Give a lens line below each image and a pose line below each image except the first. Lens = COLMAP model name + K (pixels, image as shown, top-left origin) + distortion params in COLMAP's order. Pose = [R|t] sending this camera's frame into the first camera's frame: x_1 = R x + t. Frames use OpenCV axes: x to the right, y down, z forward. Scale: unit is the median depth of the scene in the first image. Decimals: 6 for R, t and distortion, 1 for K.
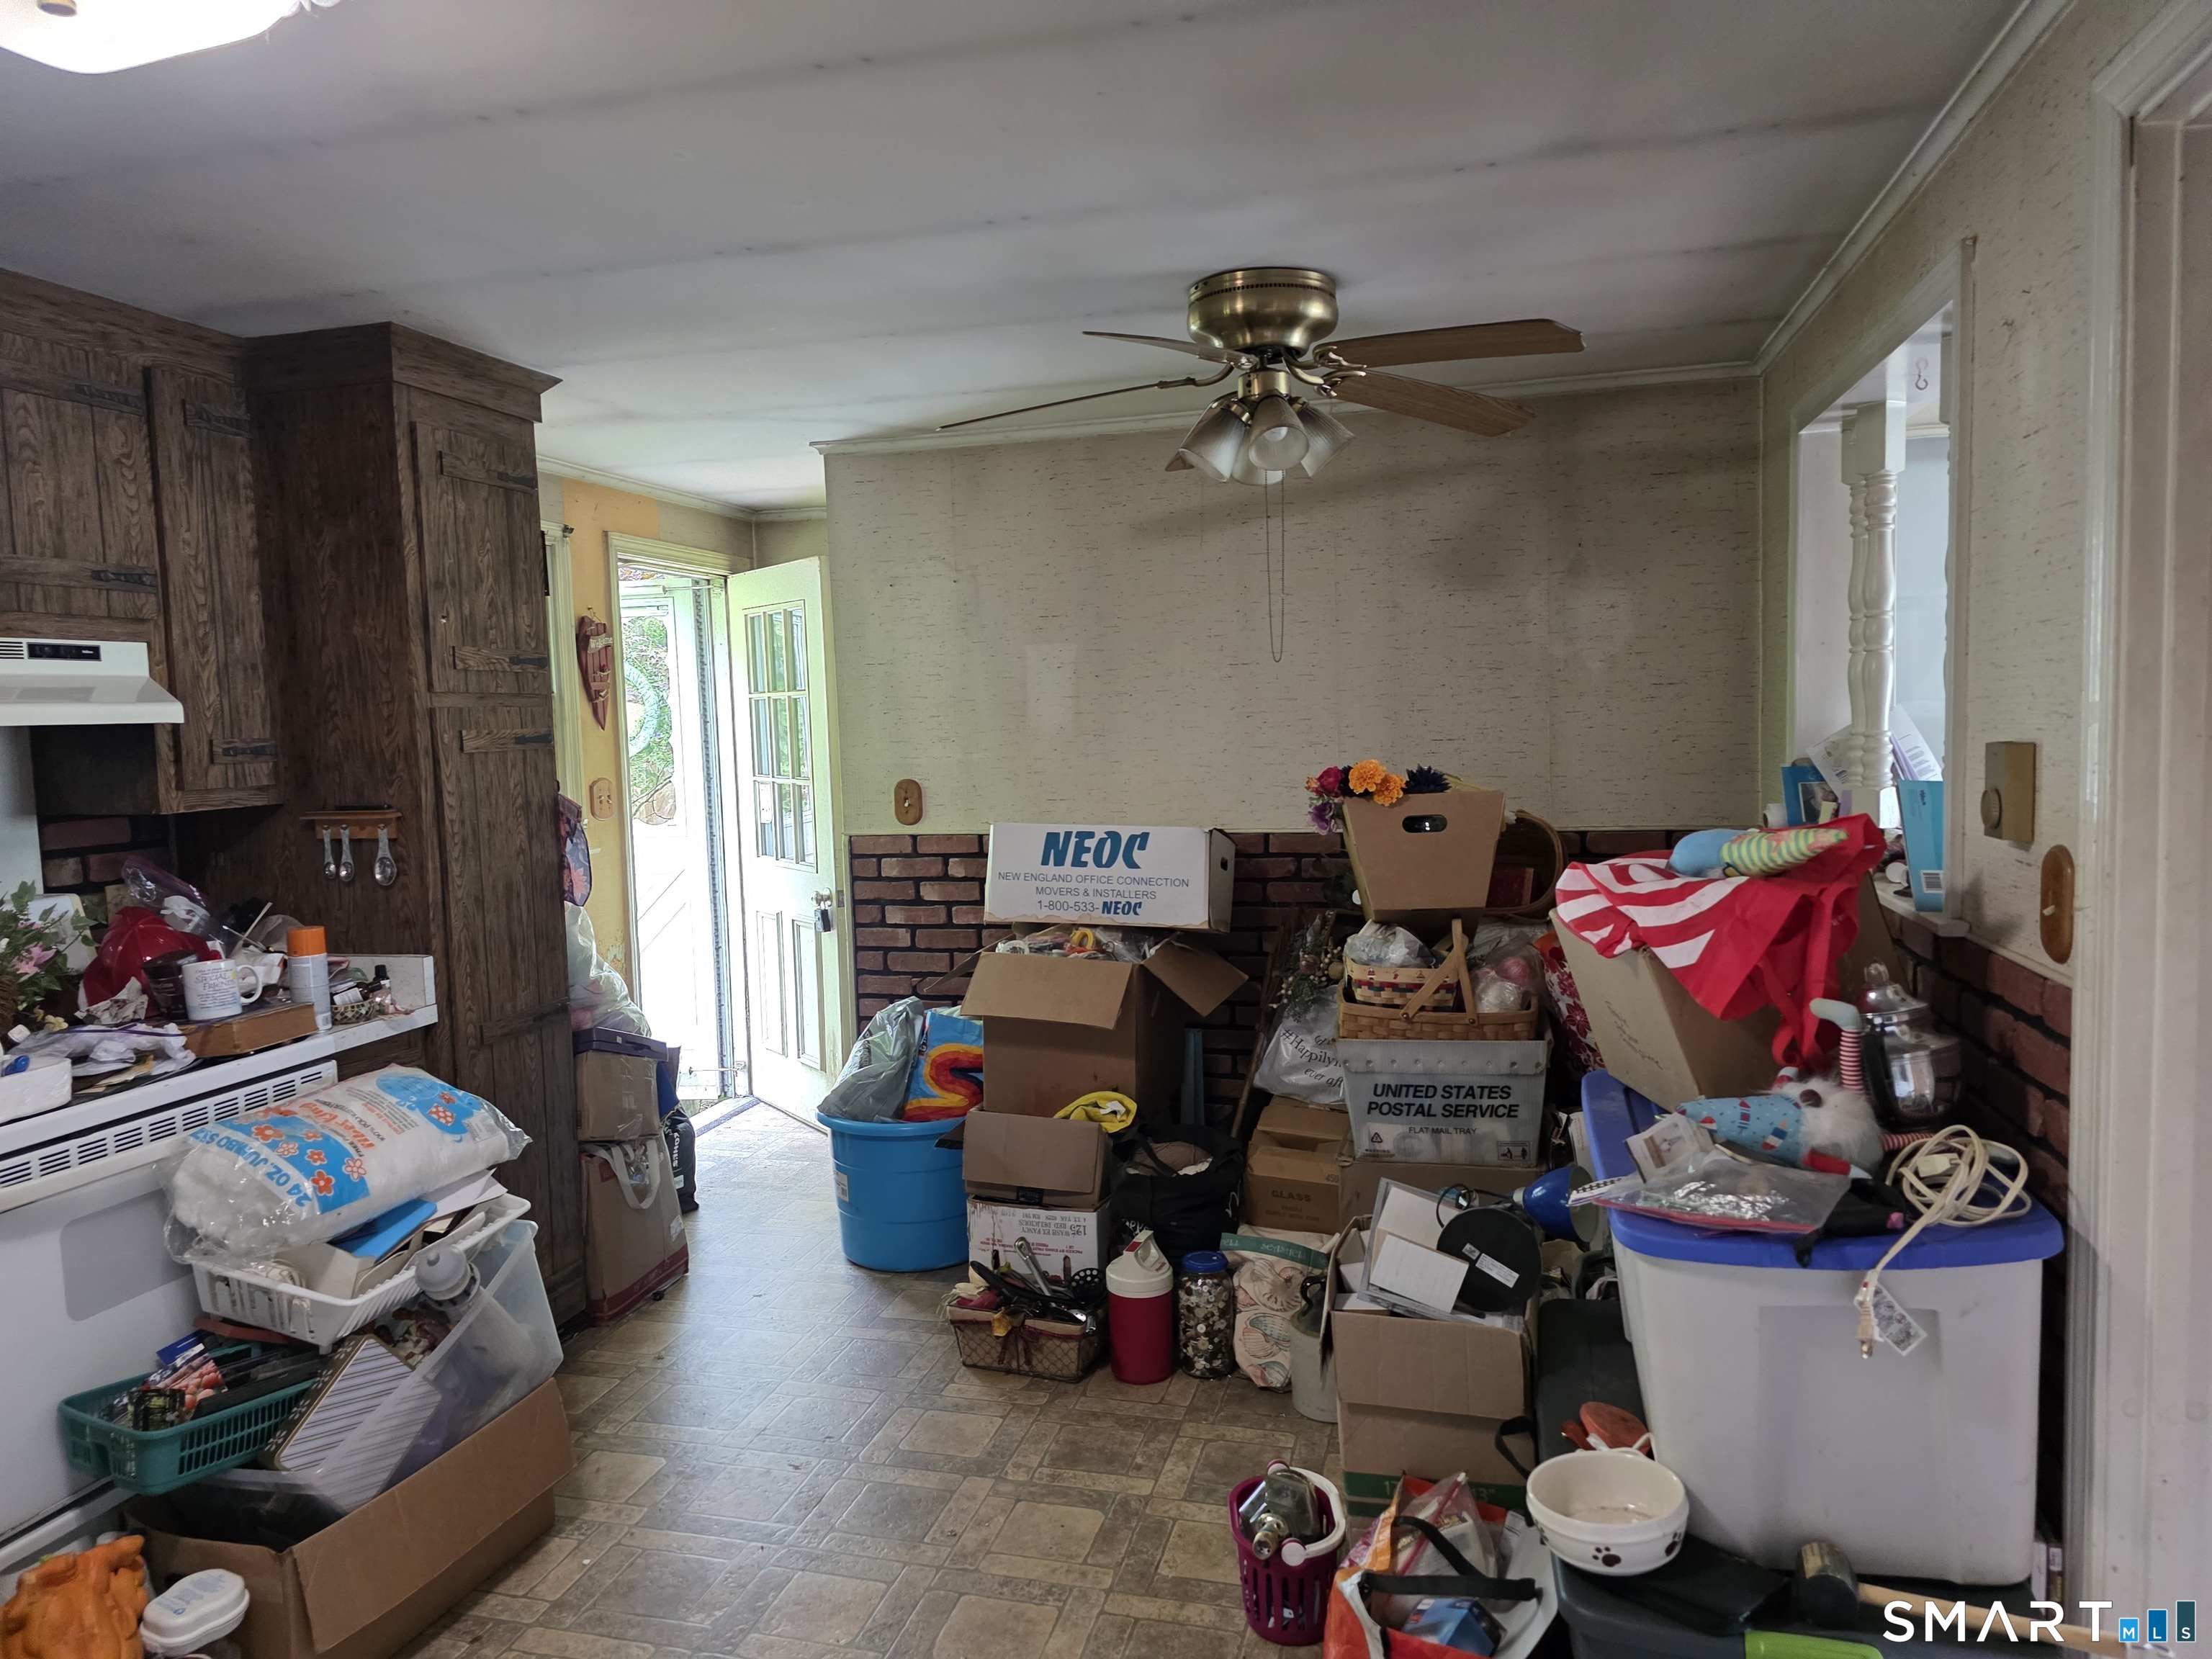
lens RADIAL K [[1495.0, 0, 1084.5], [0, 1495.0, 831.9], [0, 0, 1]] dist [0.060998, -0.057564]
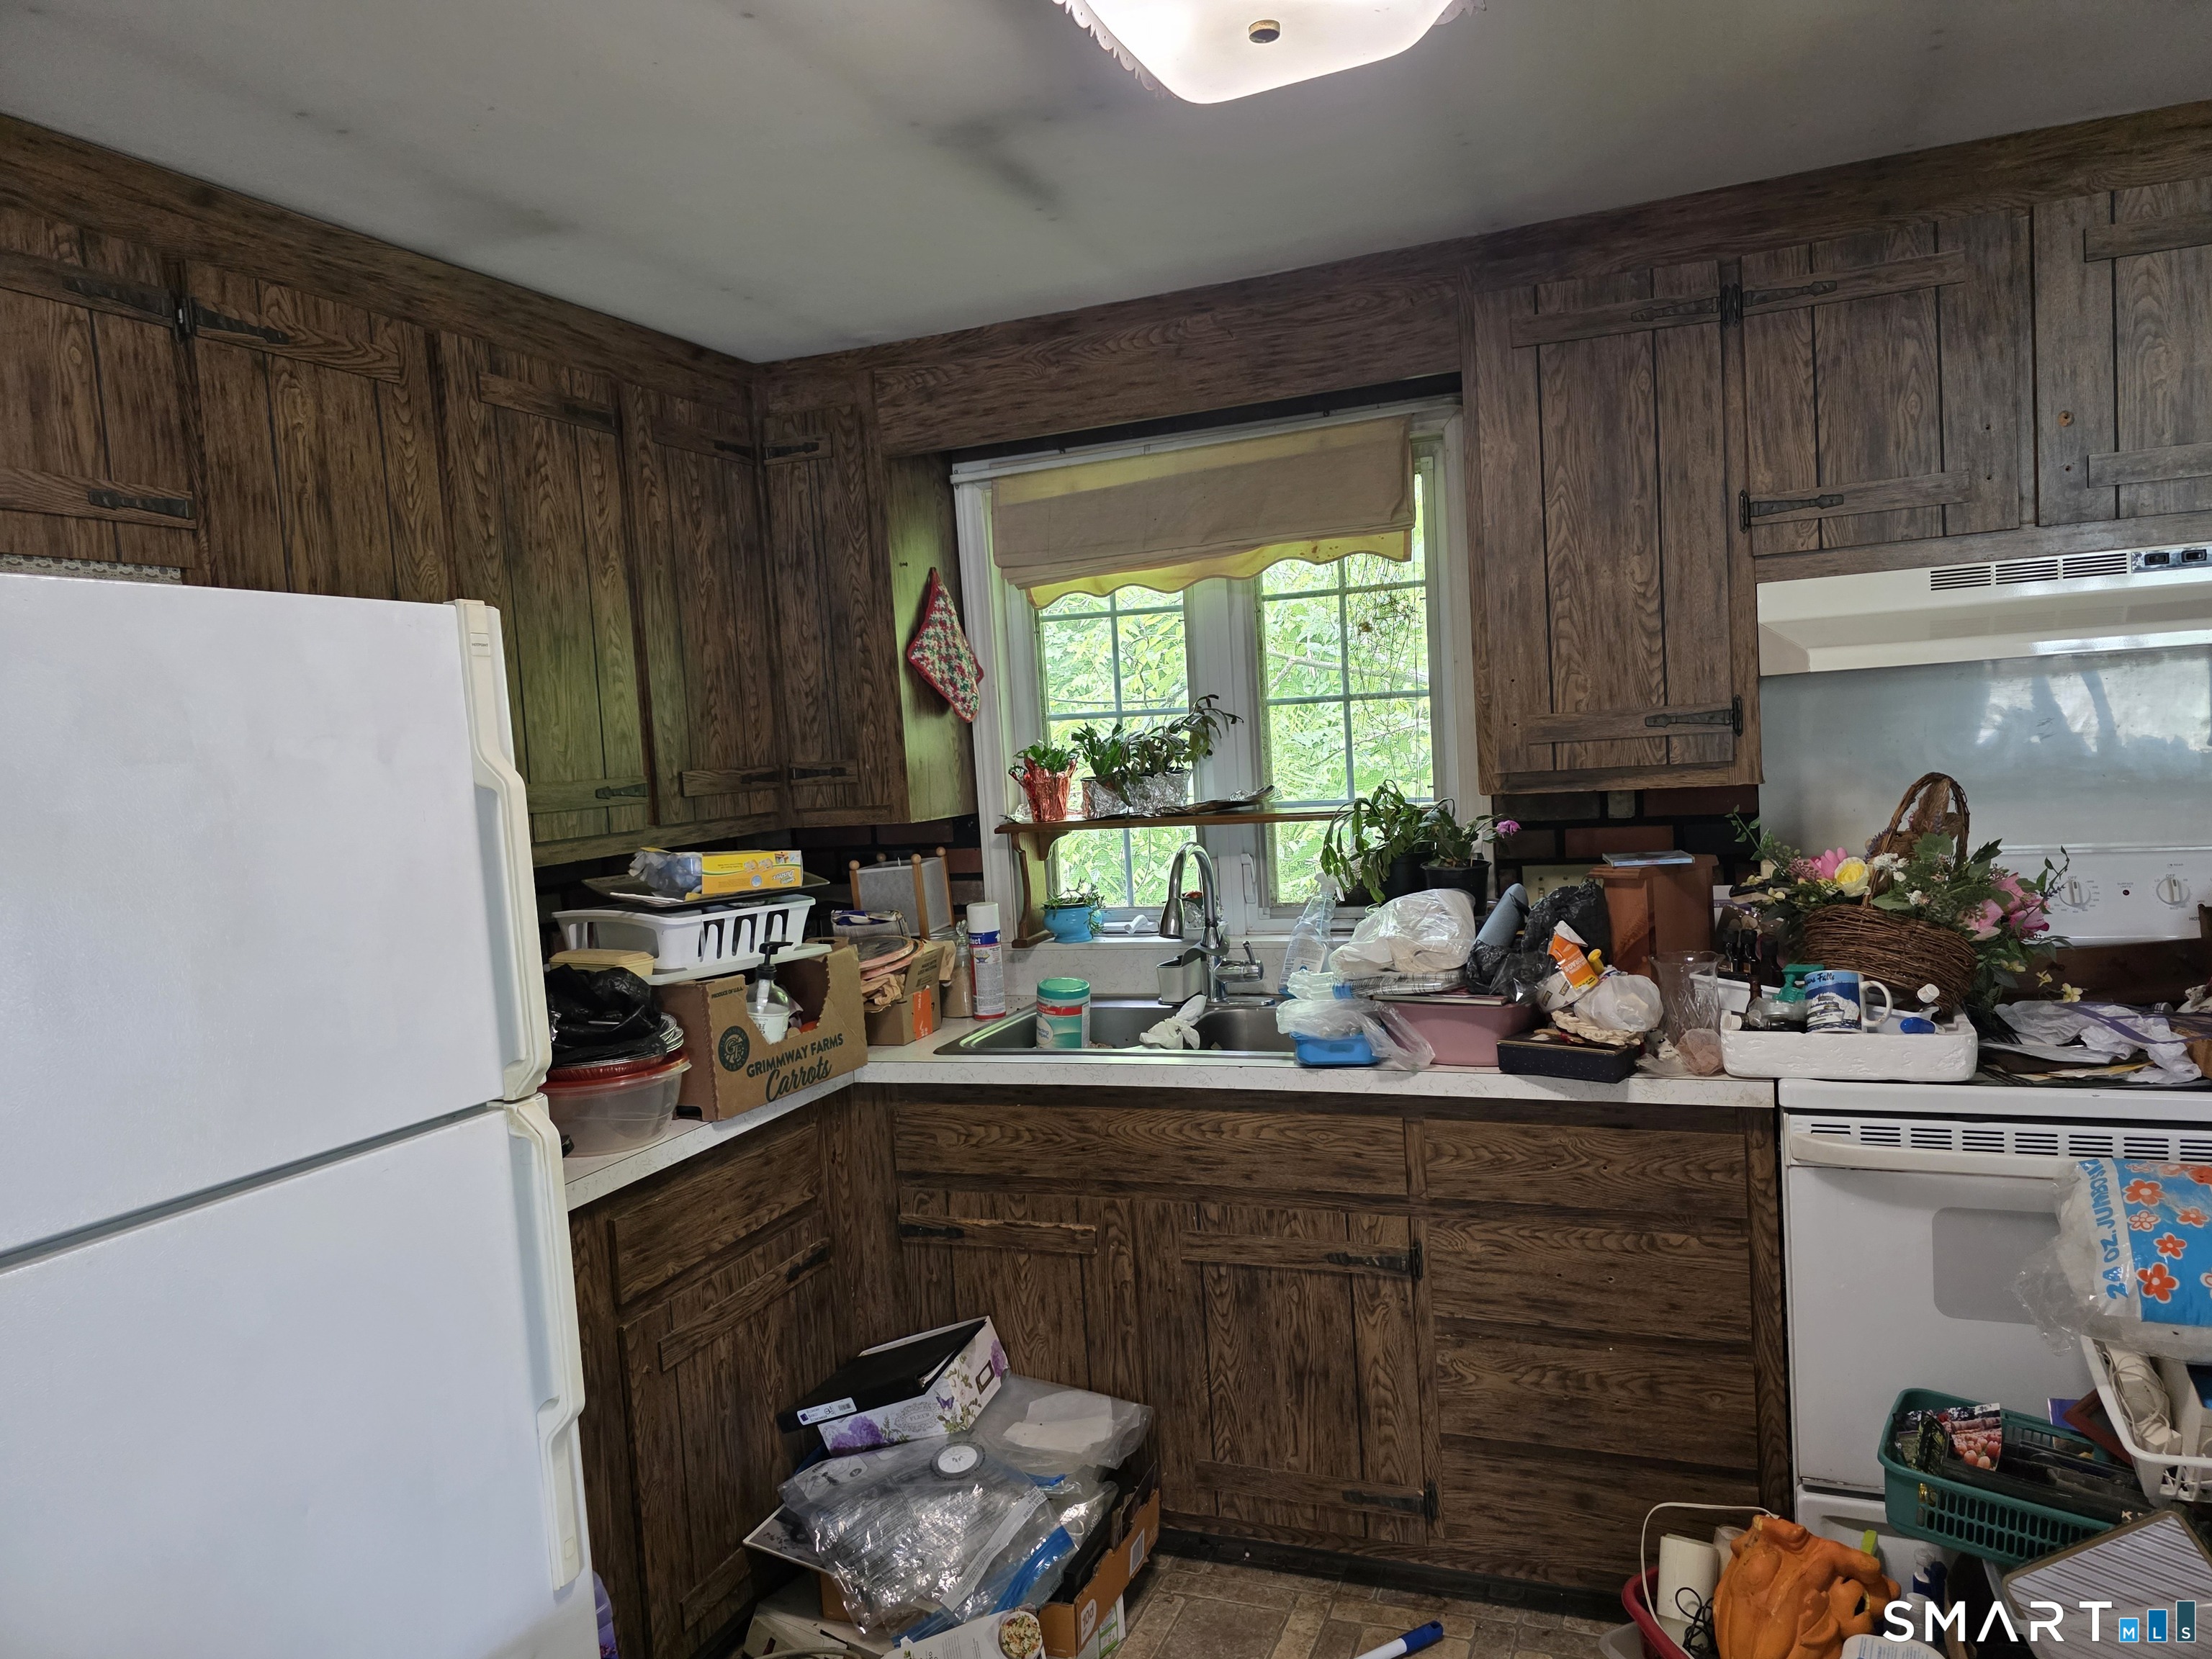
lens RADIAL K [[1495.0, 0, 1127.4], [0, 1495.0, 841.4], [0, 0, 1]] dist [0.060998, -0.057564]
pose [[-0.108961, 0.106227, -0.988354, 0.194679], [-0.013941, 0.994013, 0.108372, -0.039999], [0.993948, 0.025587, -0.106828, 0.445066]]
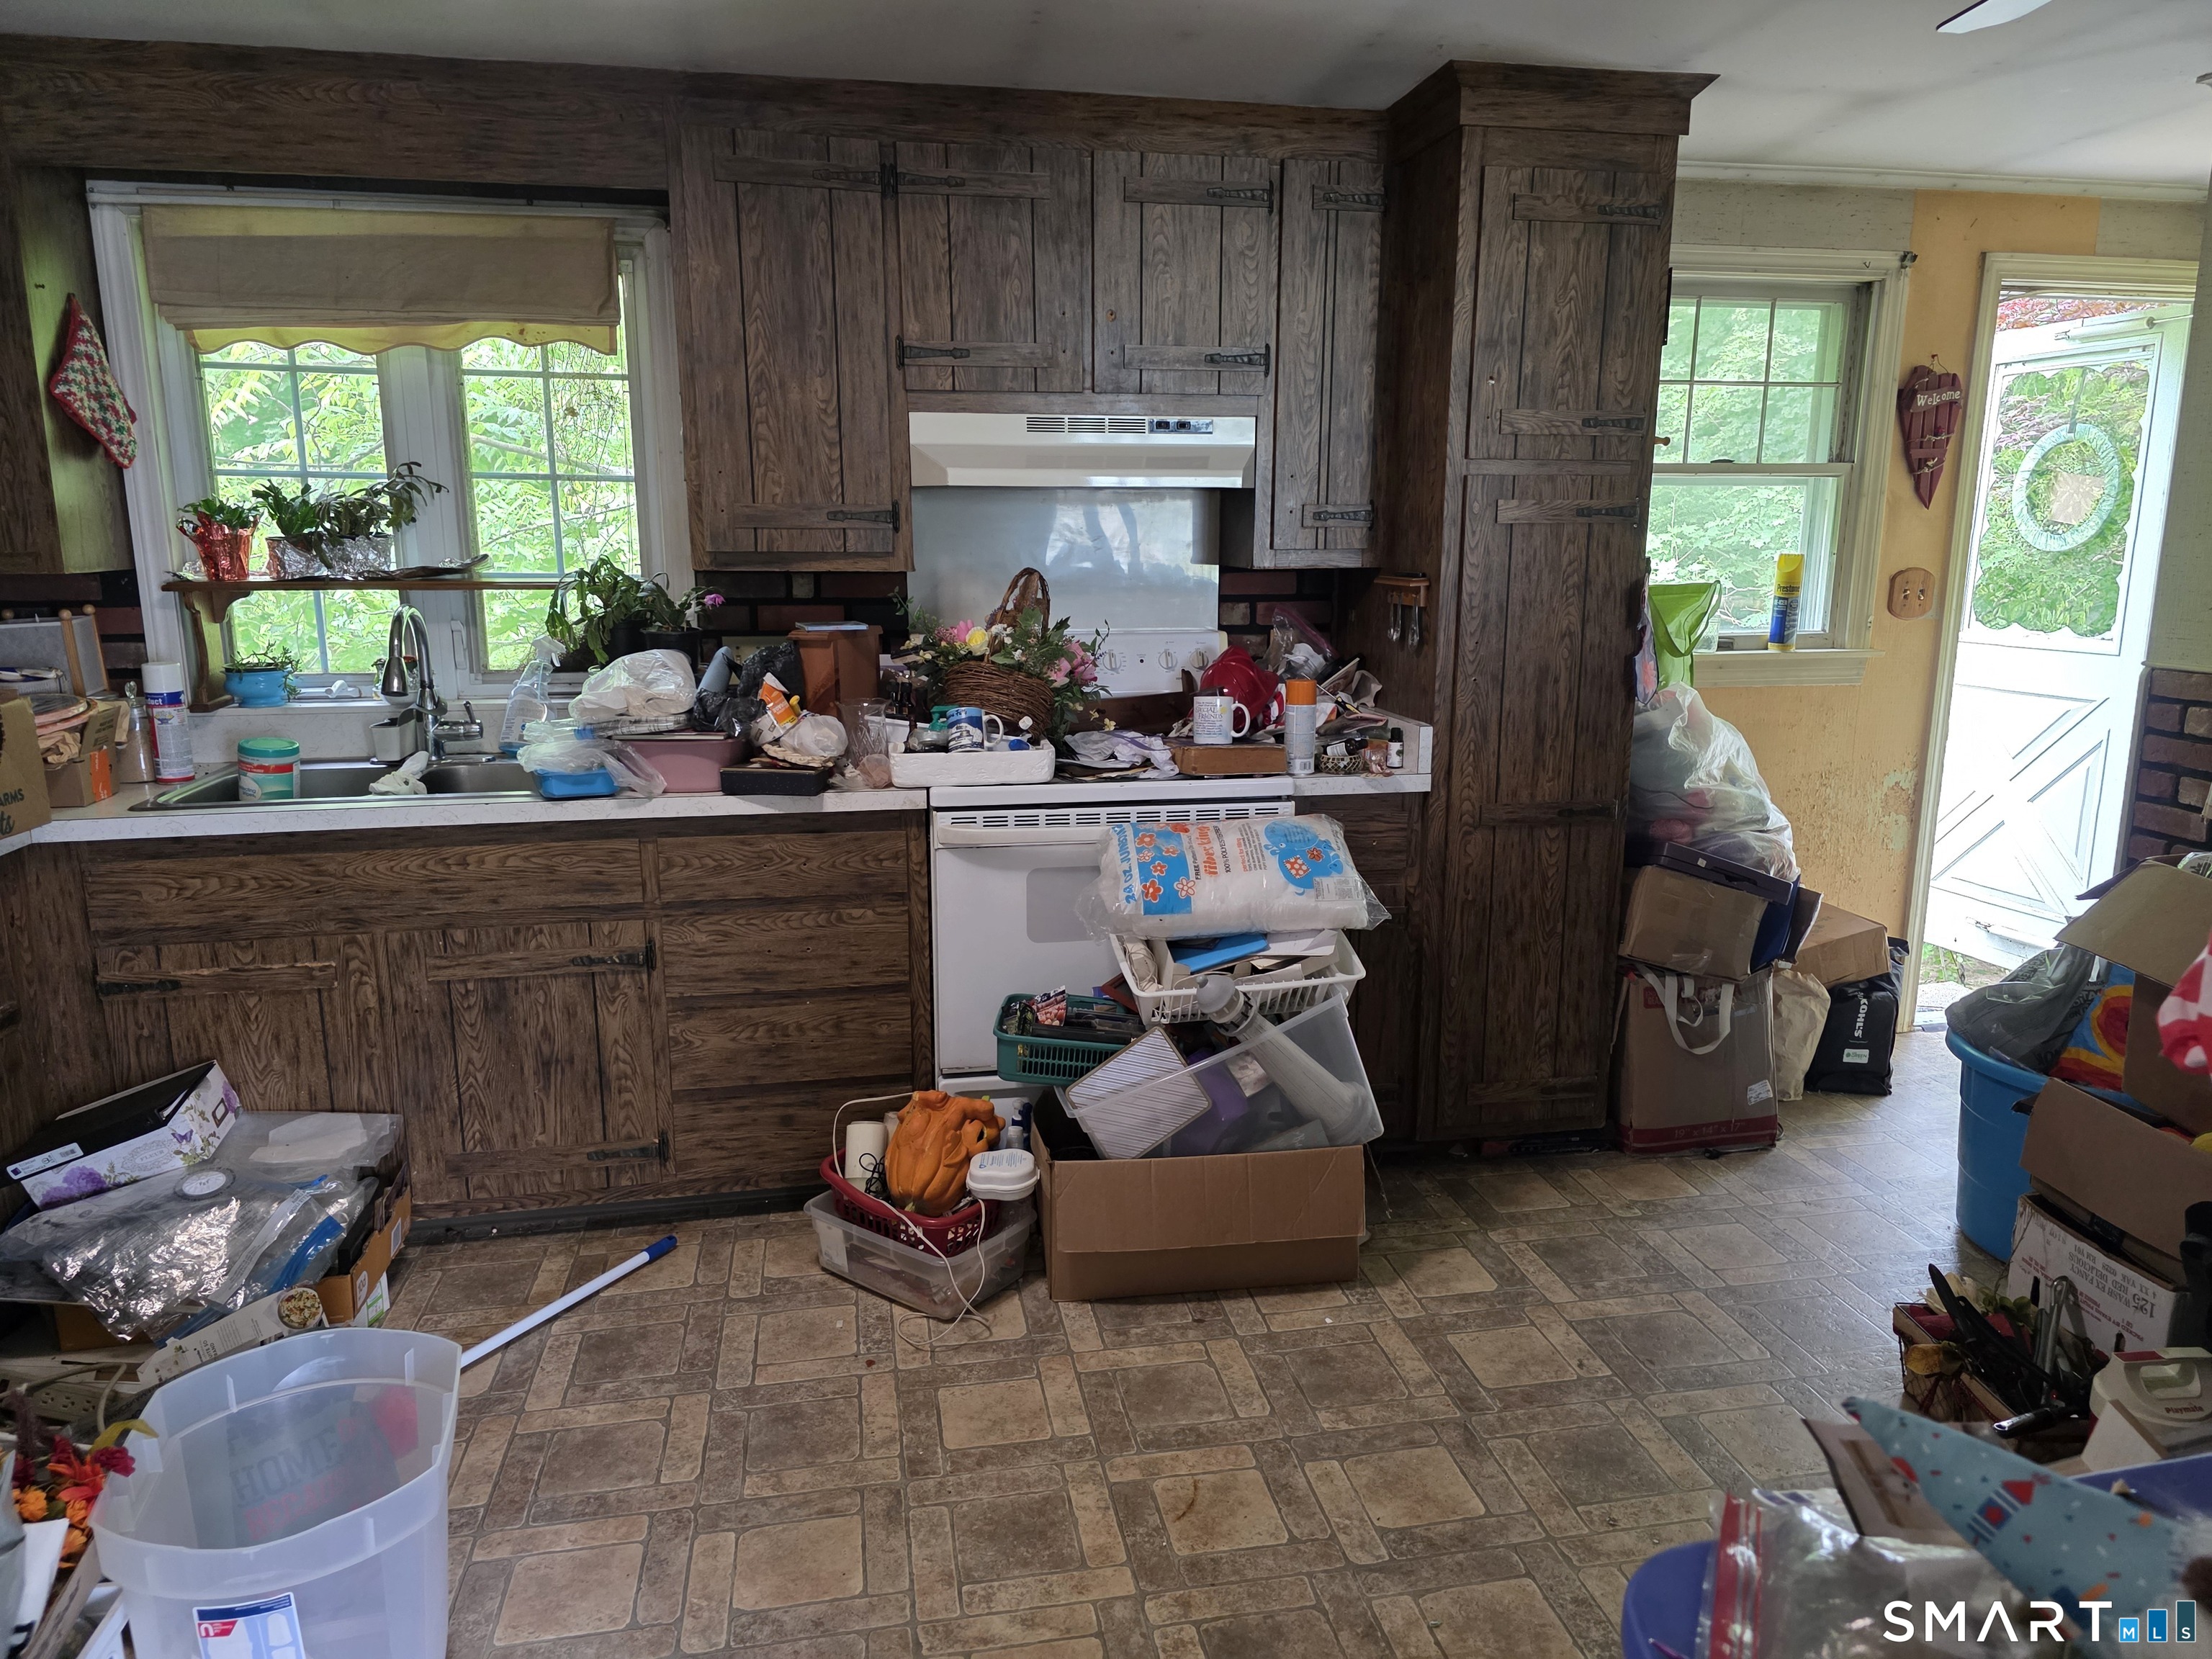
lens RADIAL K [[1495.0, 0, 1129.5], [0, 1495.0, 838.9], [0, 0, 1]] dist [0.060998, -0.057564]
pose [[0.441457, 0.211974, -0.871884, 0.370820], [-0.086958, 0.977228, 0.193556, -0.021217], [0.893059, -0.009629, 0.449837, 0.359827]]
